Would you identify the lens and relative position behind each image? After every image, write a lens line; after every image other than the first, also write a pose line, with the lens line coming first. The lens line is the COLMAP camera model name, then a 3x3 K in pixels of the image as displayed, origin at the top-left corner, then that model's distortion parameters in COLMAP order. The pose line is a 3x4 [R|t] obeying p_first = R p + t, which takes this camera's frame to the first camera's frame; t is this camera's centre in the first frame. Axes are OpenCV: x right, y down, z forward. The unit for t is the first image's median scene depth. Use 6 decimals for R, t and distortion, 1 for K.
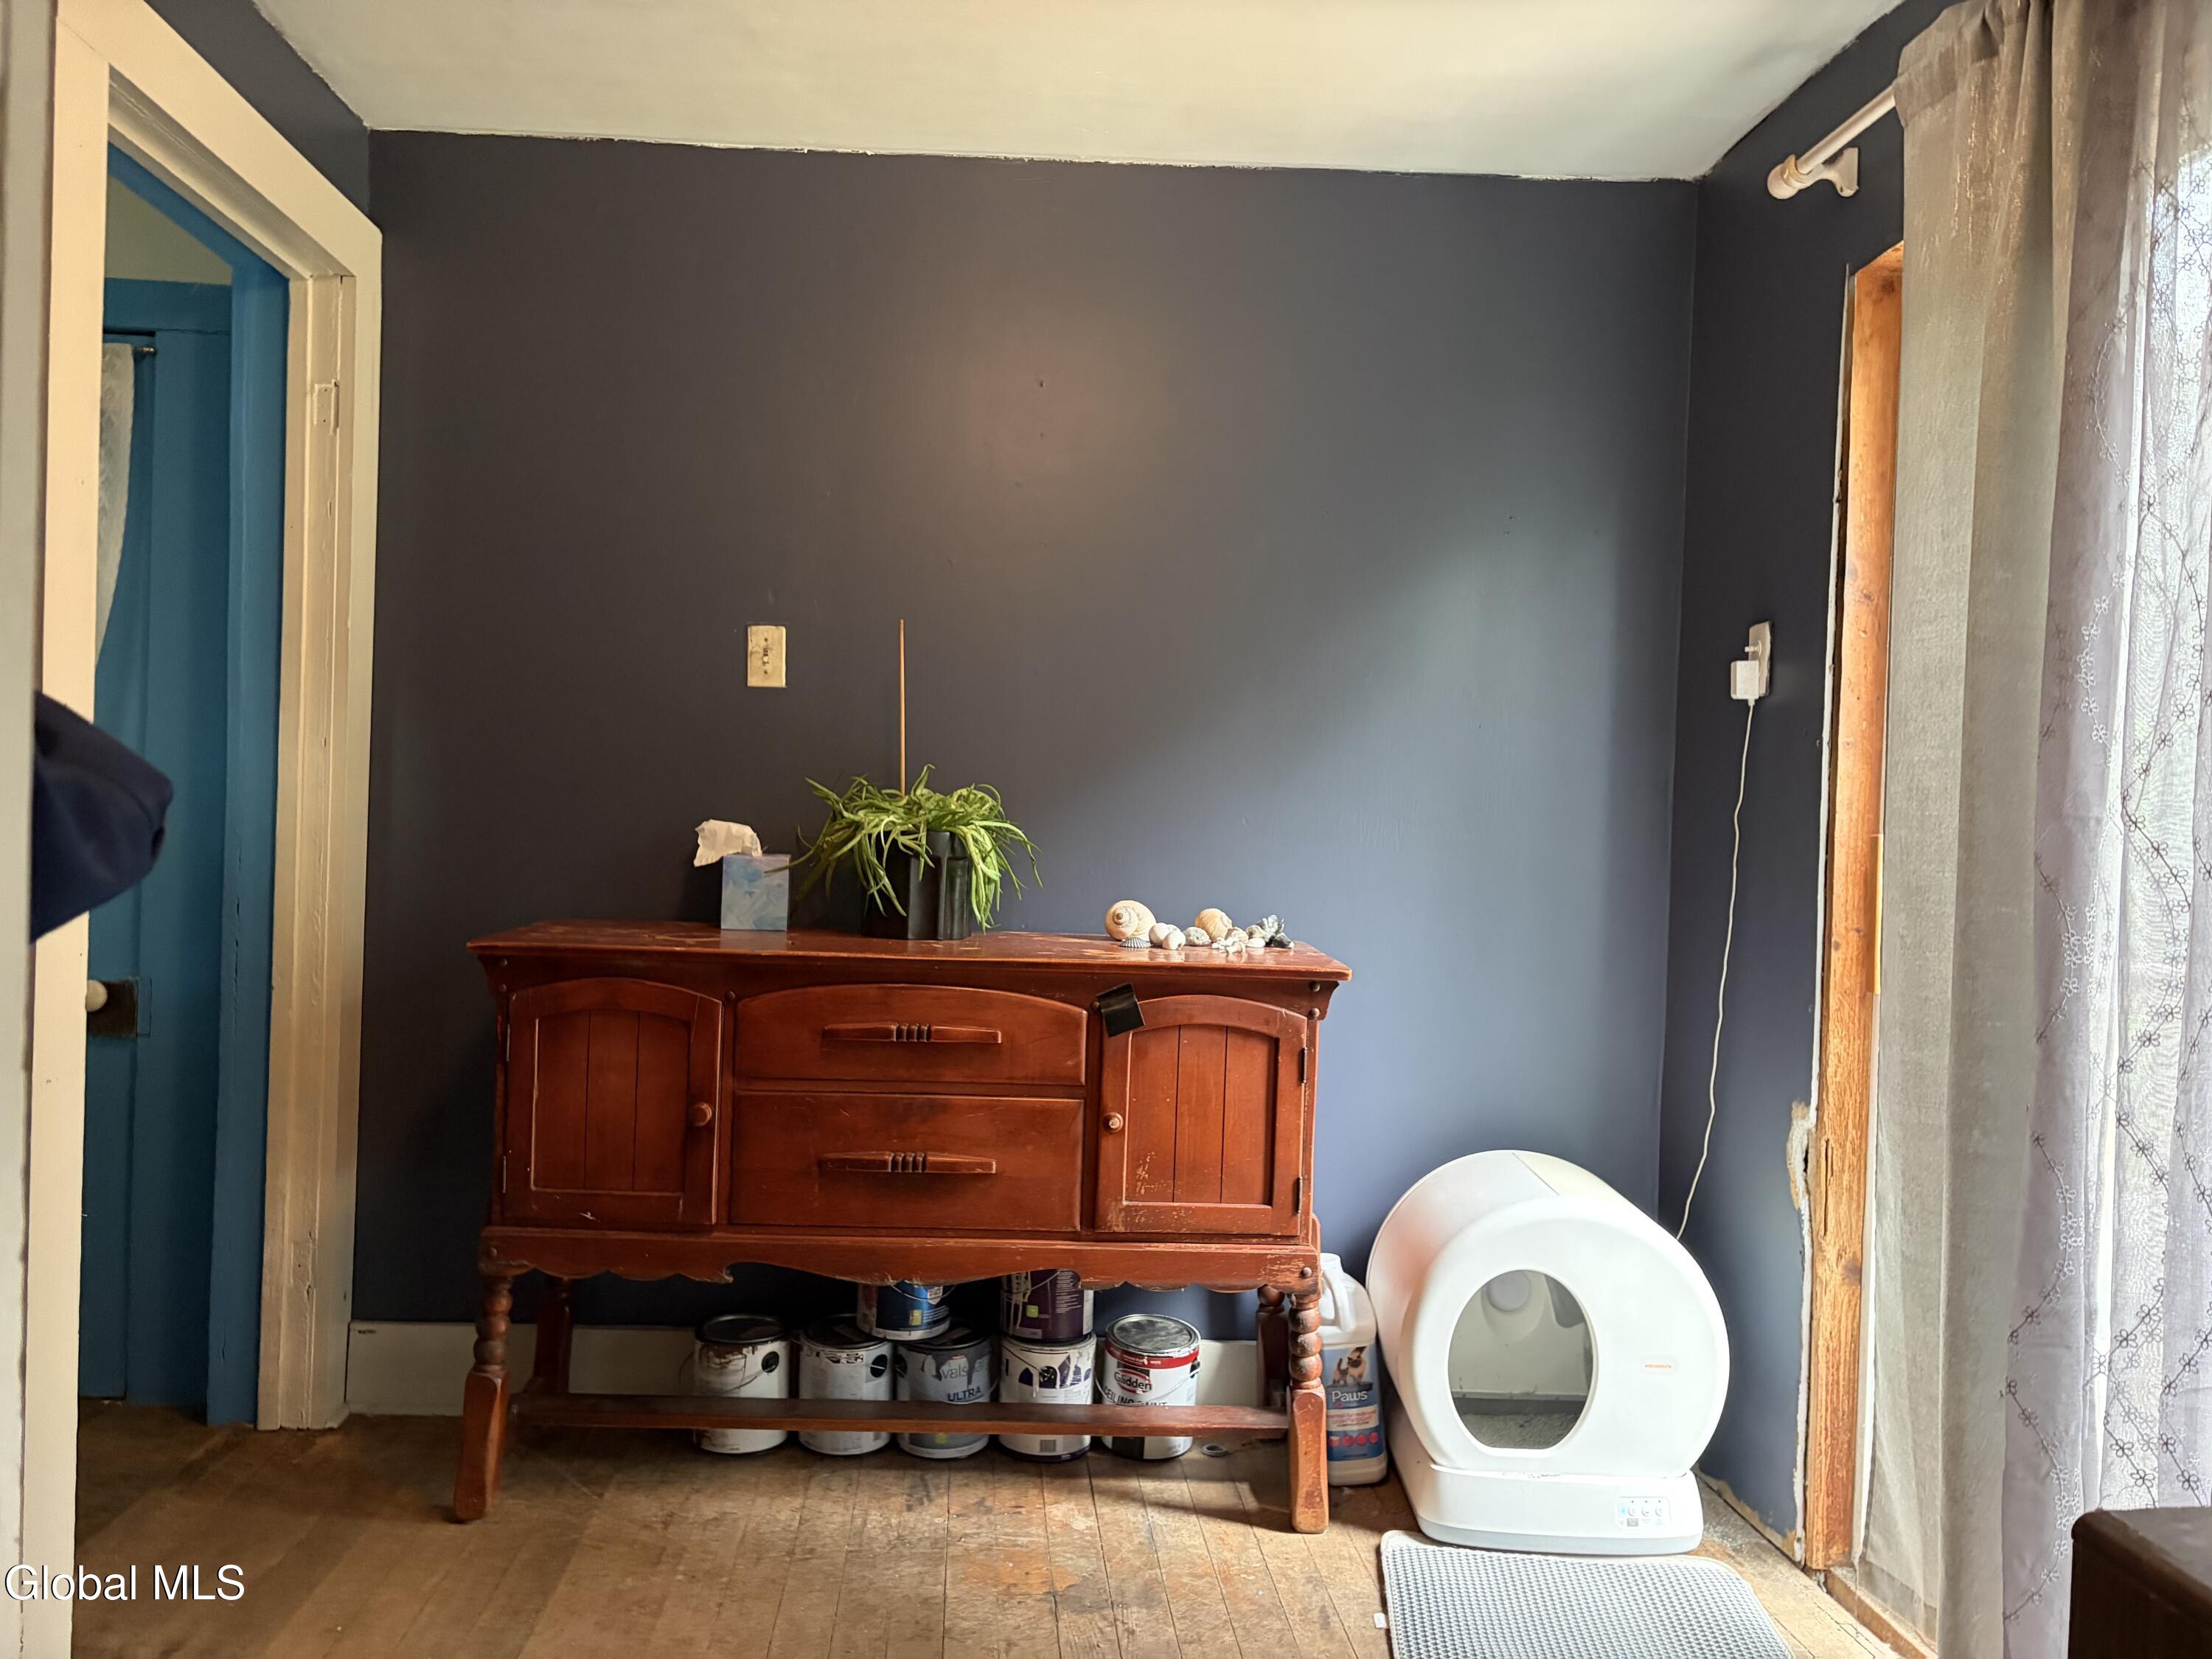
lens RADIAL K [[1678.2, 0, 1098.9], [0, 1678.2, 838.4], [0, 0, 1]] dist [0.022971, -0.029314]
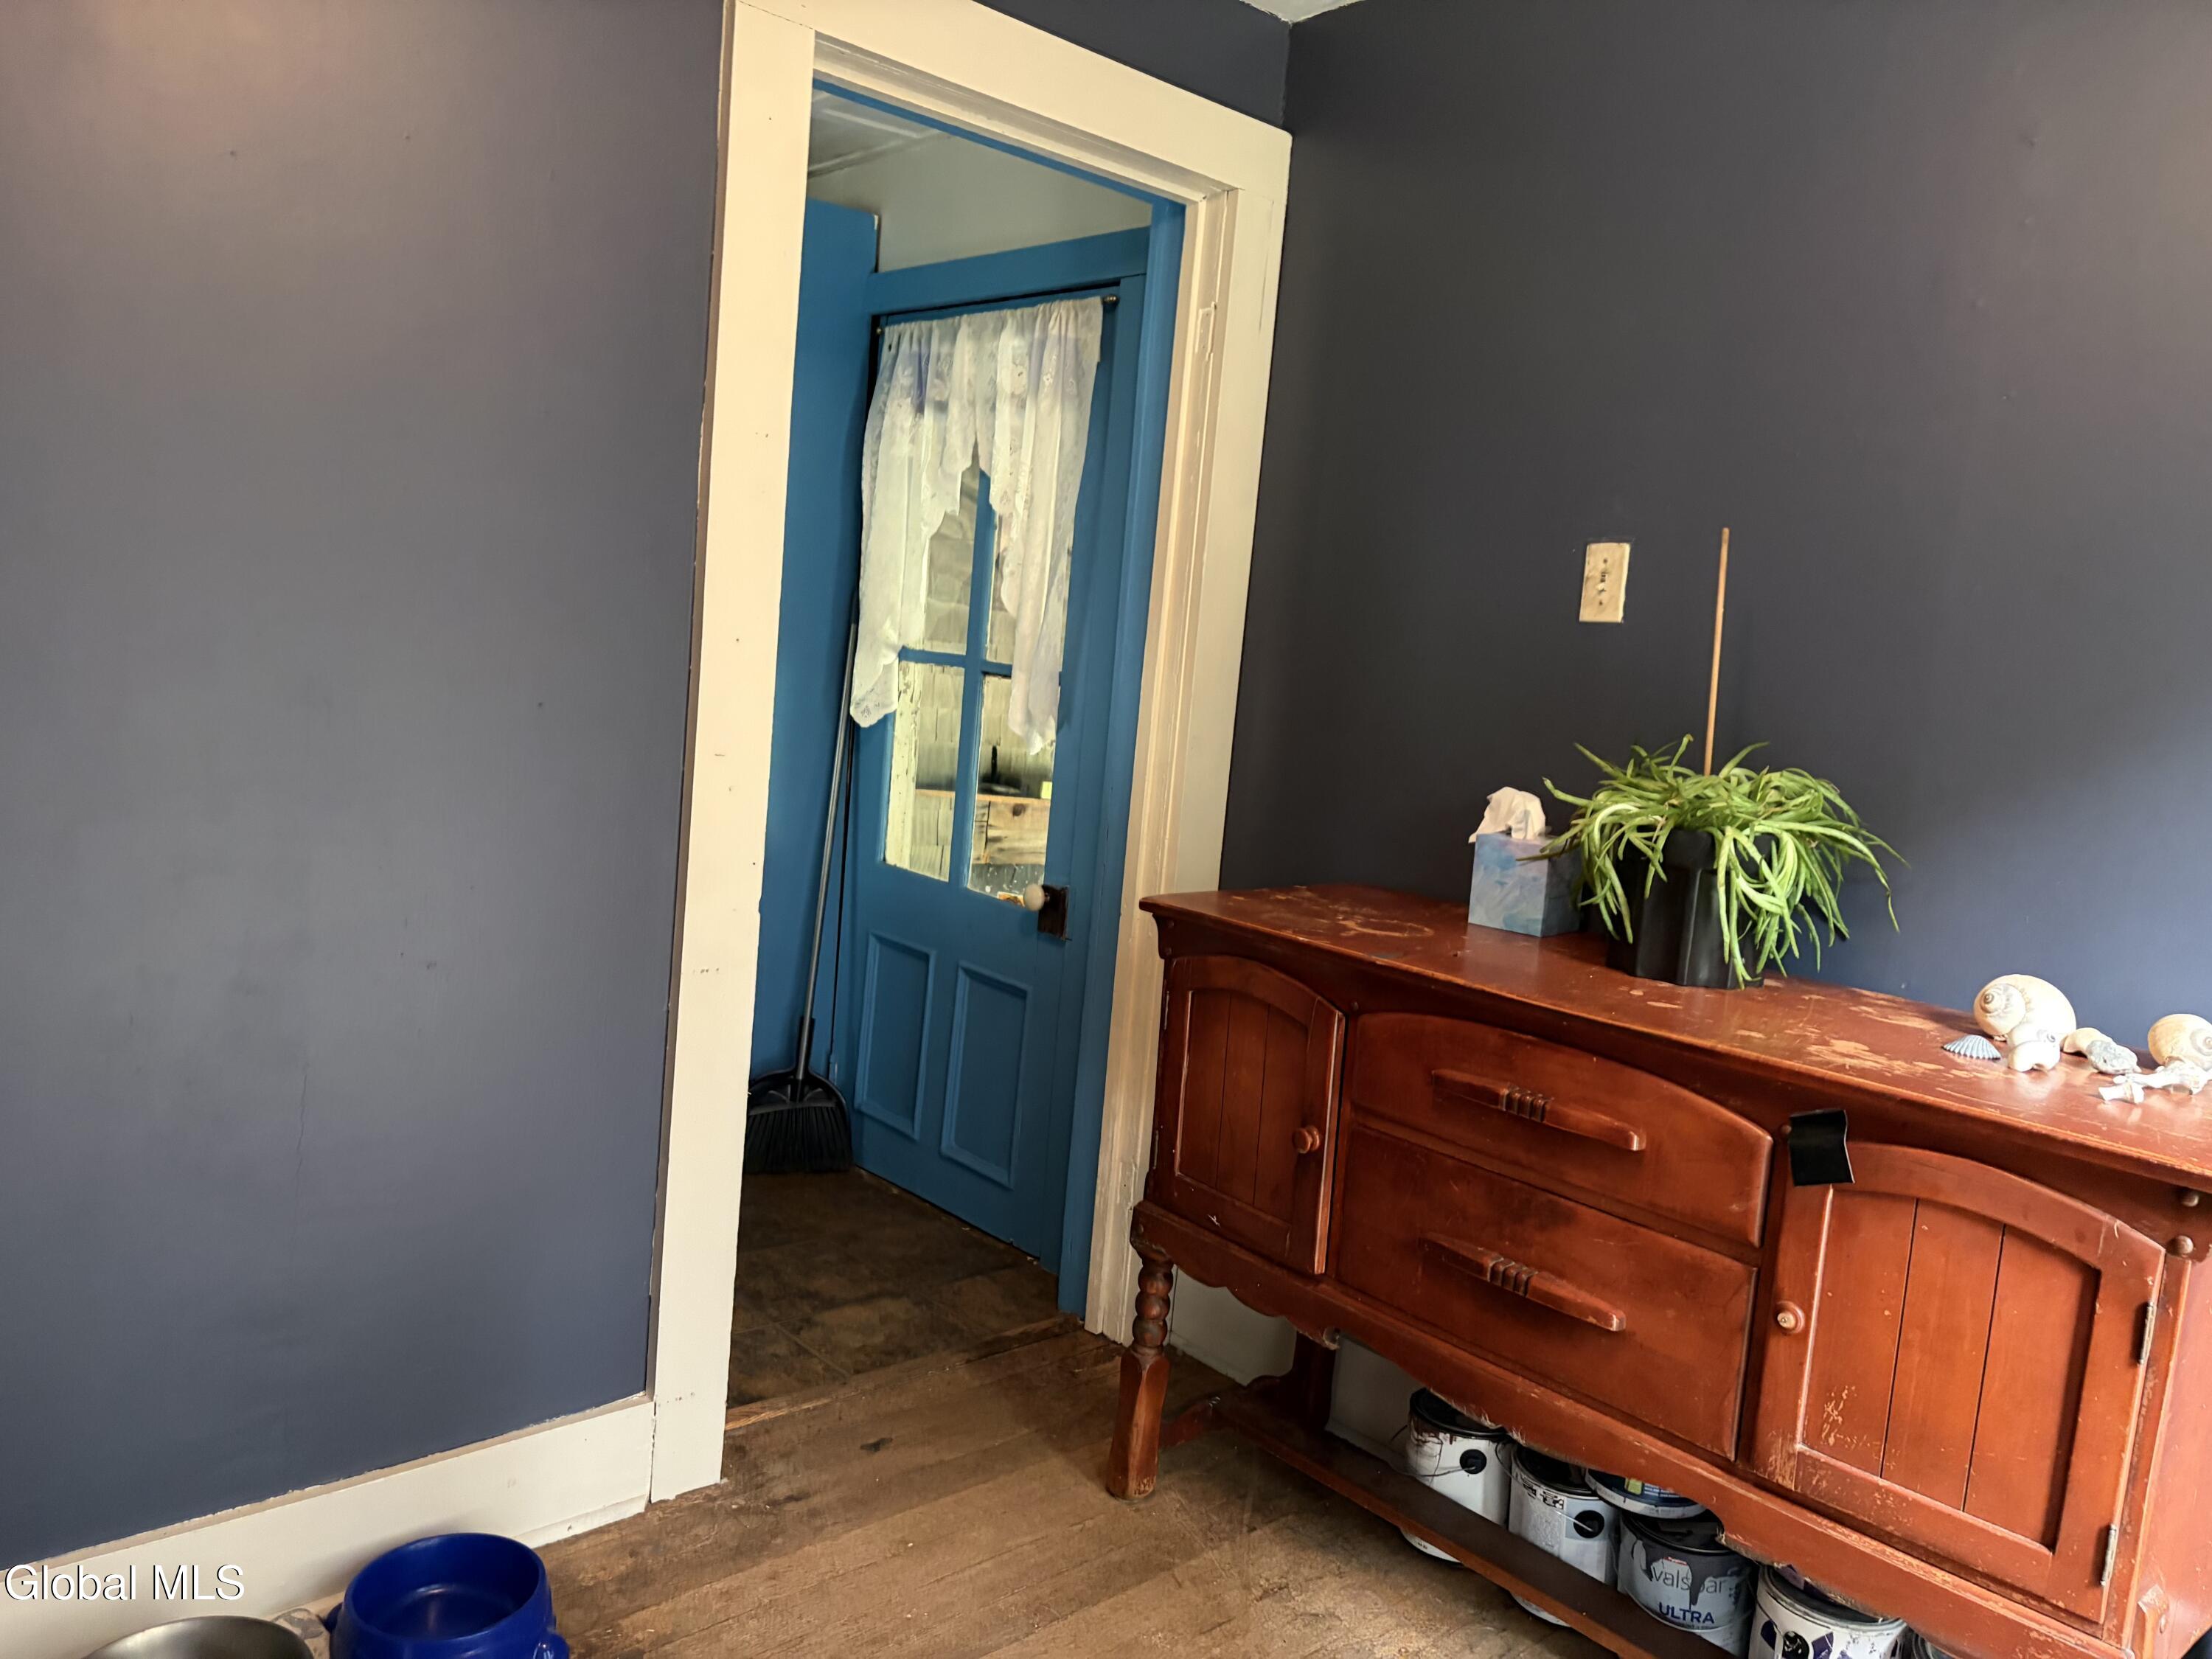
lens RADIAL K [[1678.2, 0, 1098.9], [0, 1678.2, 838.4], [0, 0, 1]] dist [0.022971, -0.029314]
pose [[0.621012, 0.113516, -0.775538, 0.317175], [-0.077279, 0.993504, 0.083538, -0.044244], [0.779982, 0.008055, 0.625750, 0.389404]]
